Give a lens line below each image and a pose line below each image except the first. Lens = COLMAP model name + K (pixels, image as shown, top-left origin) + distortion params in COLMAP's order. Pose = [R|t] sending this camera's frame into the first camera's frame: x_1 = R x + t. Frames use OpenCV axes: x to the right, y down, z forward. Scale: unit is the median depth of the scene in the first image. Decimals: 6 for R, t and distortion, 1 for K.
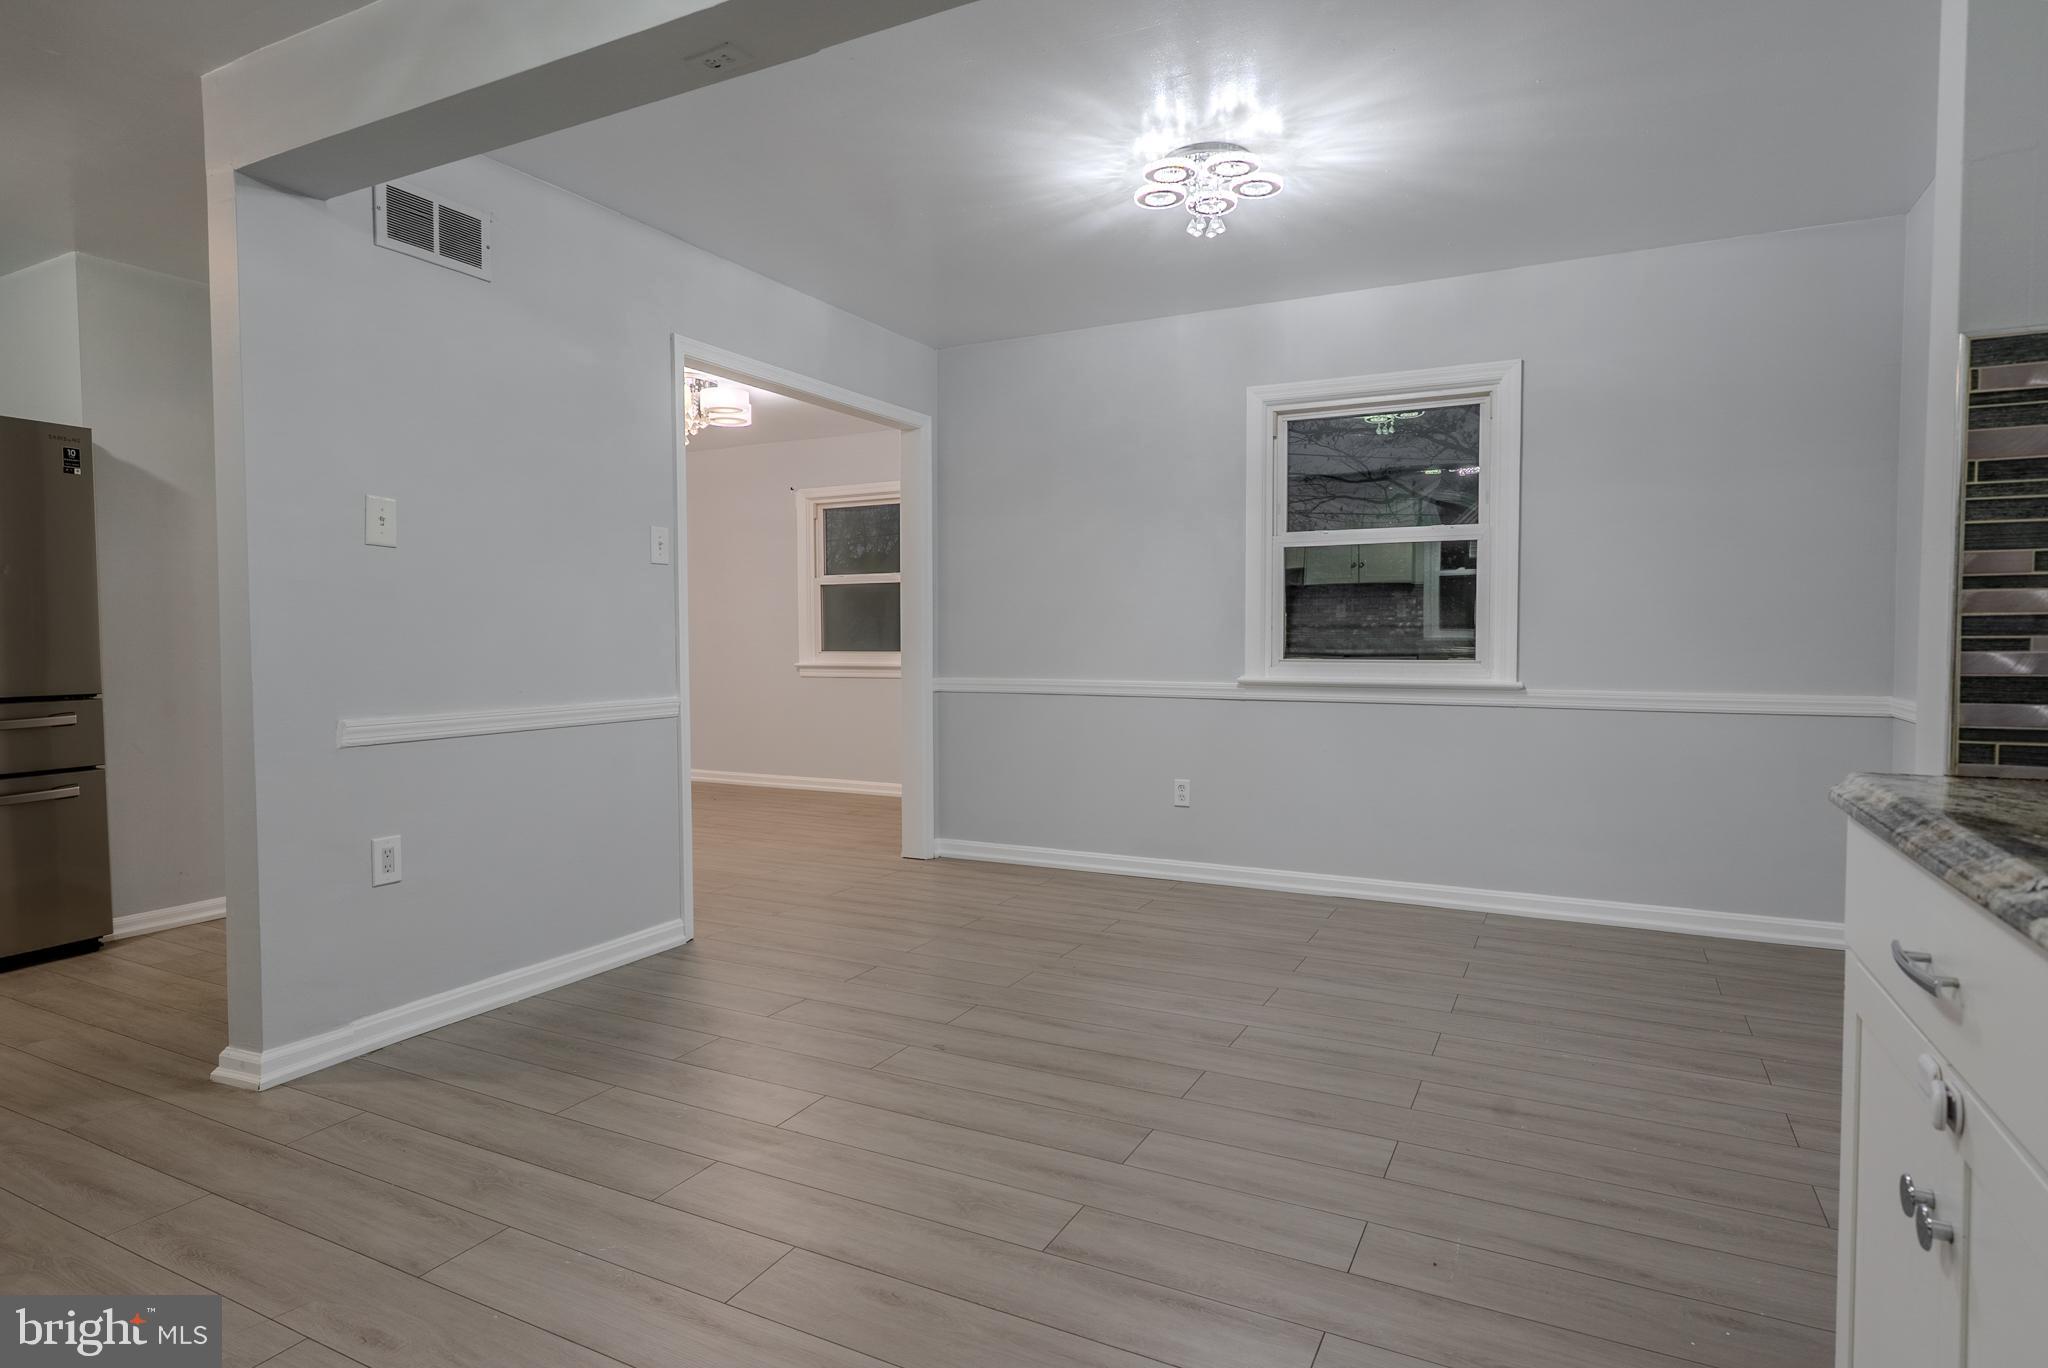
lens RADIAL K [[1149.6, 0, 1028.1], [0, 1149.6, 679.6], [0, 0, 1]] dist [-0.028981, 0.000735]
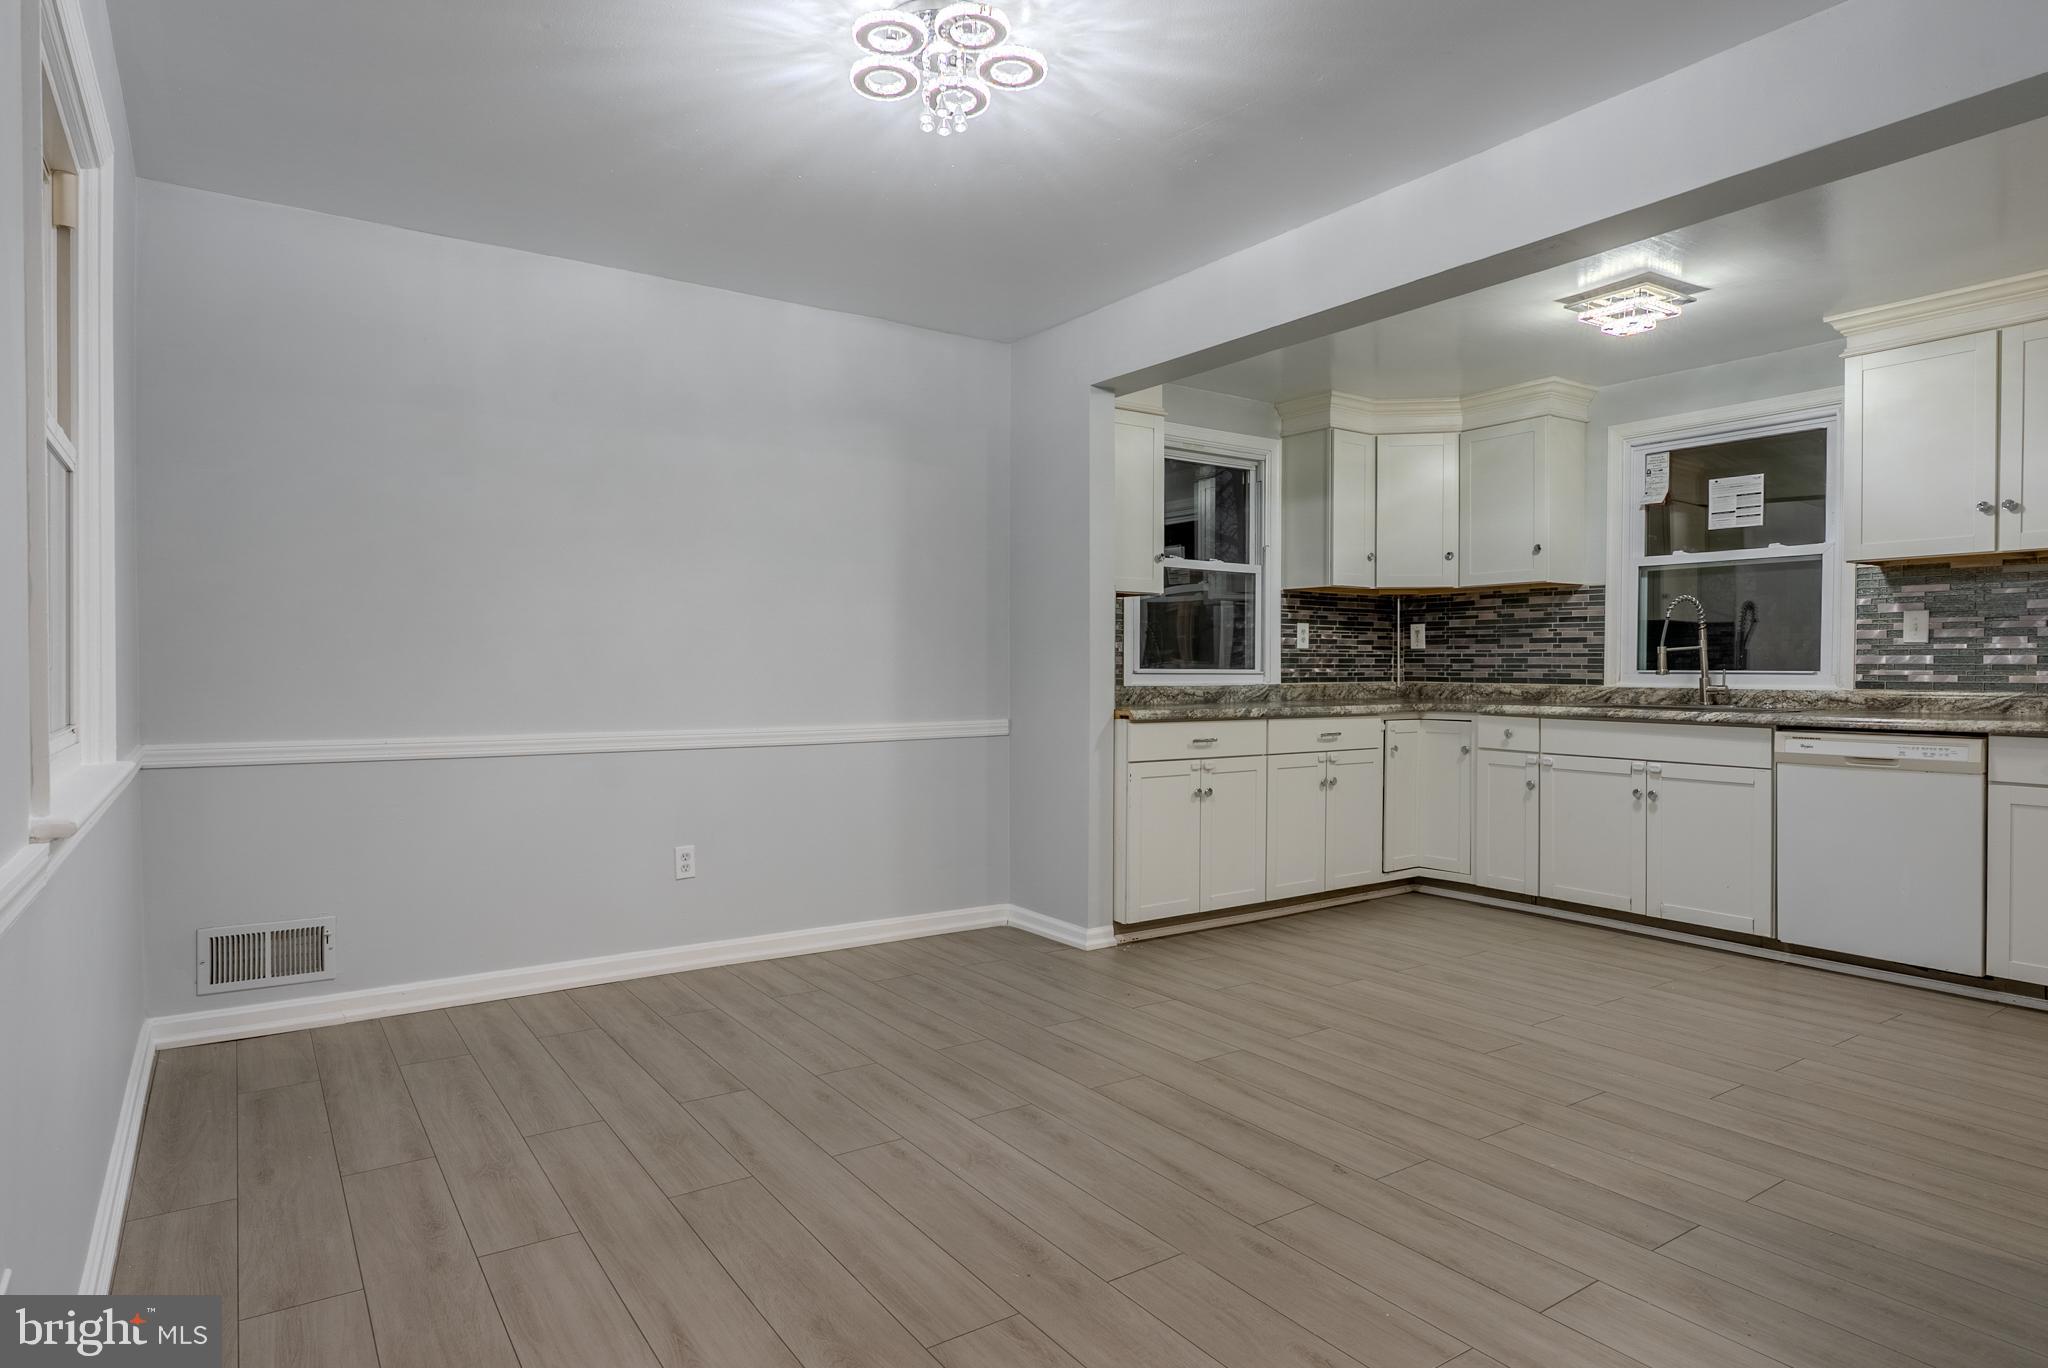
lens RADIAL K [[1149.6, 0, 1028.0], [0, 1149.6, 668.3], [0, 0, 1]] dist [-0.028981, 0.000735]
pose [[-0.882117, 0.002203, 0.471026, -0.267307], [0.021313, 0.999152, 0.035240, -0.070447], [-0.470549, 0.041125, -0.881415, 1.821483]]
